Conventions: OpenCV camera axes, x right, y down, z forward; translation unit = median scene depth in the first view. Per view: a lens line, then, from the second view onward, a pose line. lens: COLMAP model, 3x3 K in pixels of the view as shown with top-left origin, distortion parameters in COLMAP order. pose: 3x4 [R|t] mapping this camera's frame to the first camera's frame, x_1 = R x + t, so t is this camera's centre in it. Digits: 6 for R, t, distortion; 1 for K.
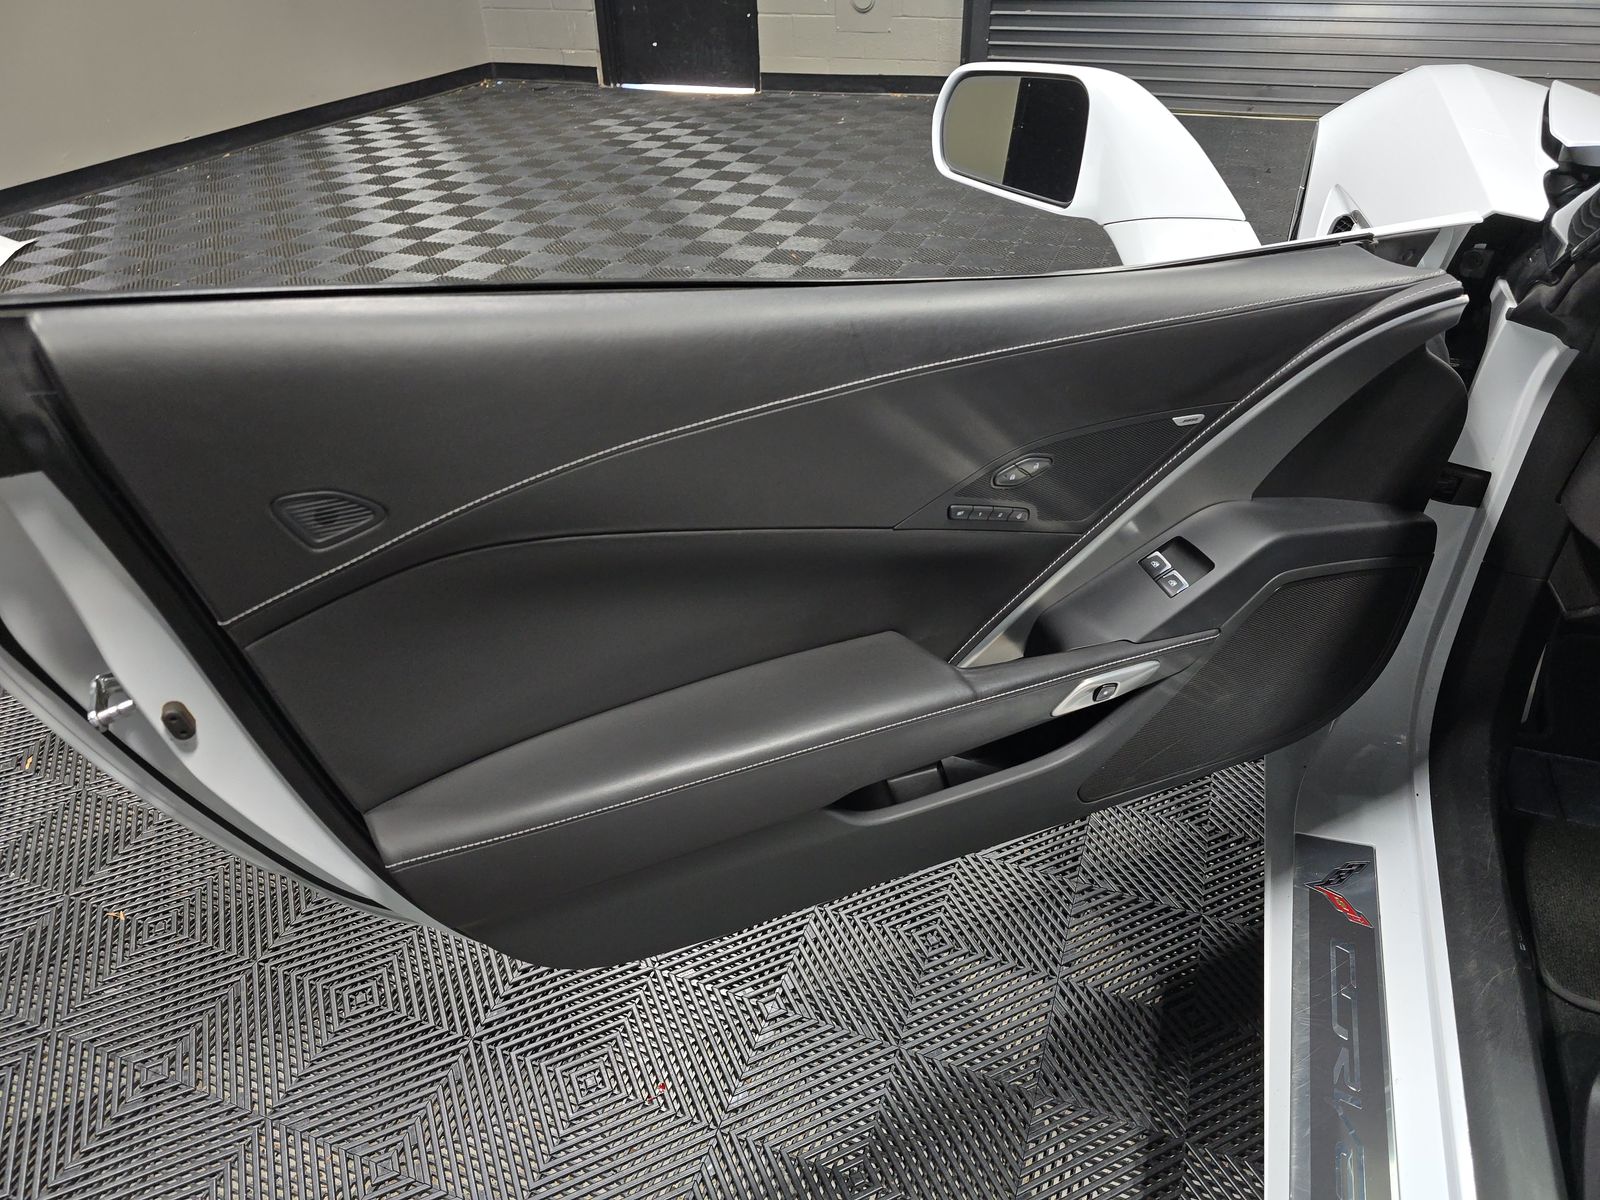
lens RADIAL K [[1079.4, 0, 804.8], [0, 1079.4, 604.1], [0, 0, 1]] dist [0.011437, 0.005408]
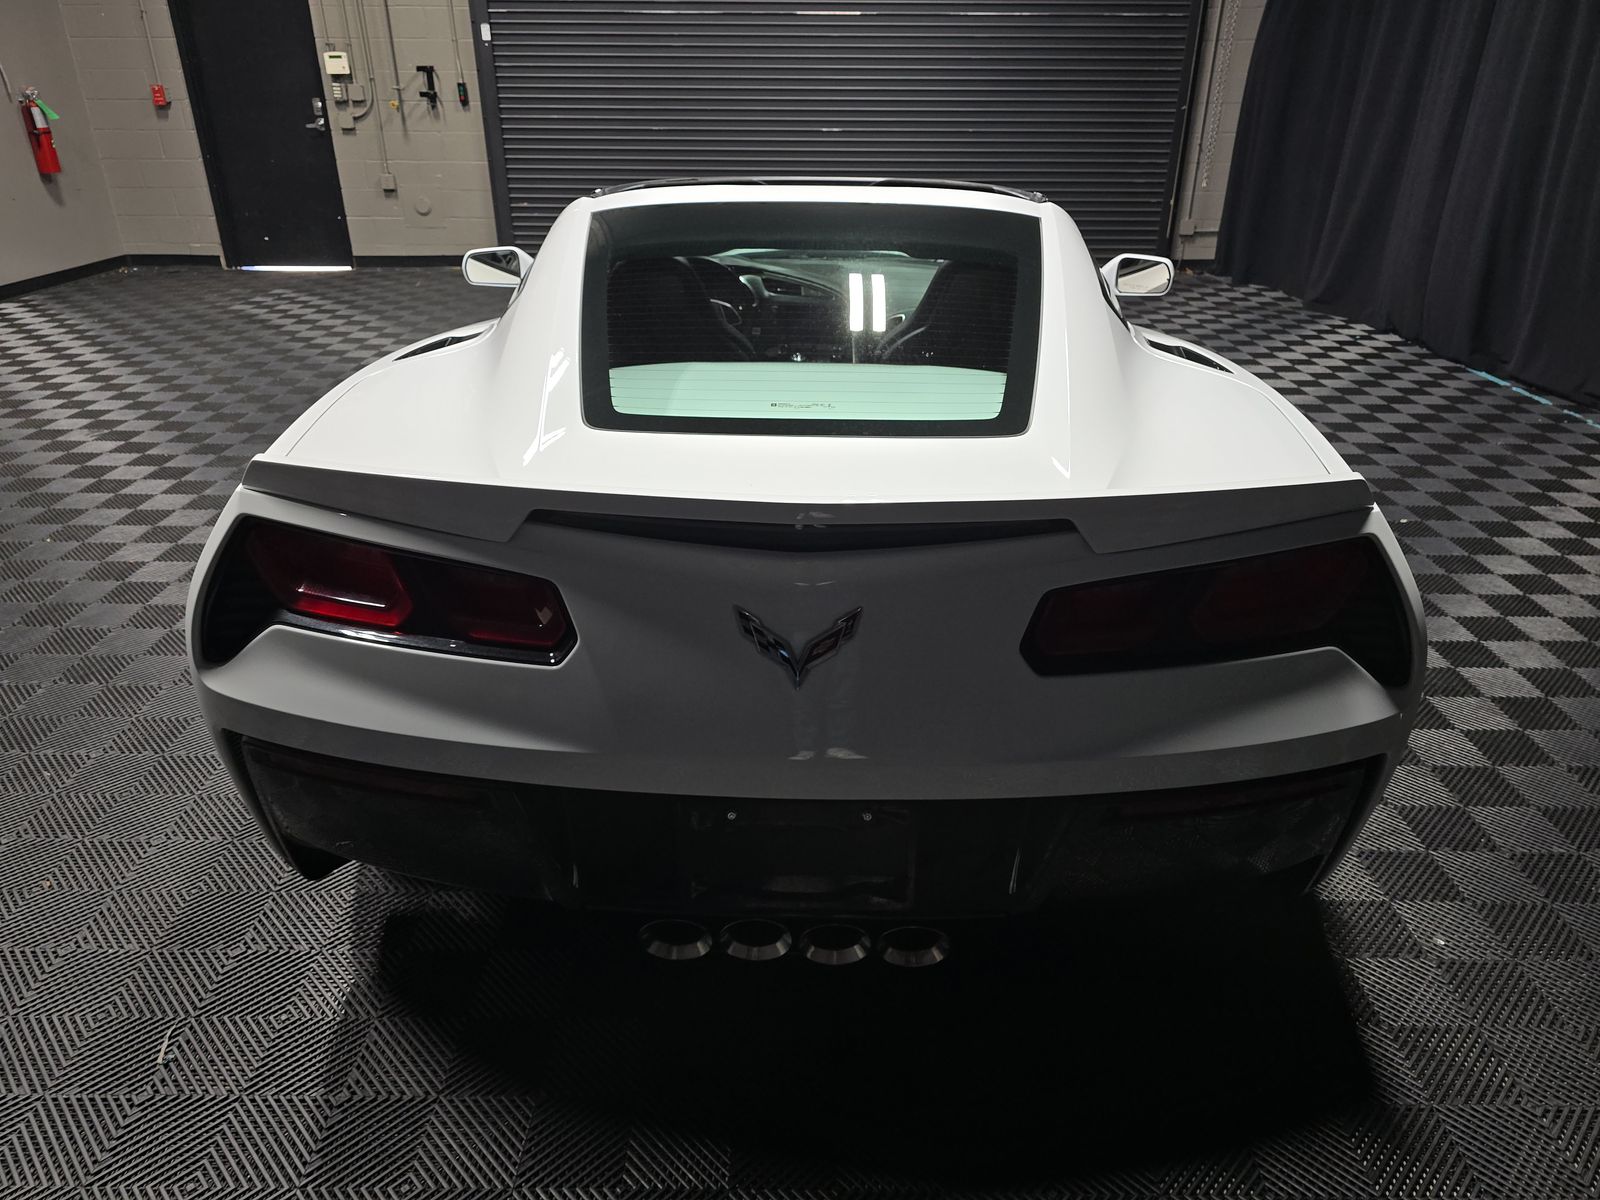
lens RADIAL K [[1079.4, 0, 801.7], [0, 1079.4, 600.1], [0, 0, 1]] dist [0.011437, 0.005408]
pose [[0.940509, -0.128702, 0.314450, 0.006499], [0.175011, 0.976769, -0.123667, 0.231839], [-0.291229, 0.171343, 0.941184, -0.434777]]
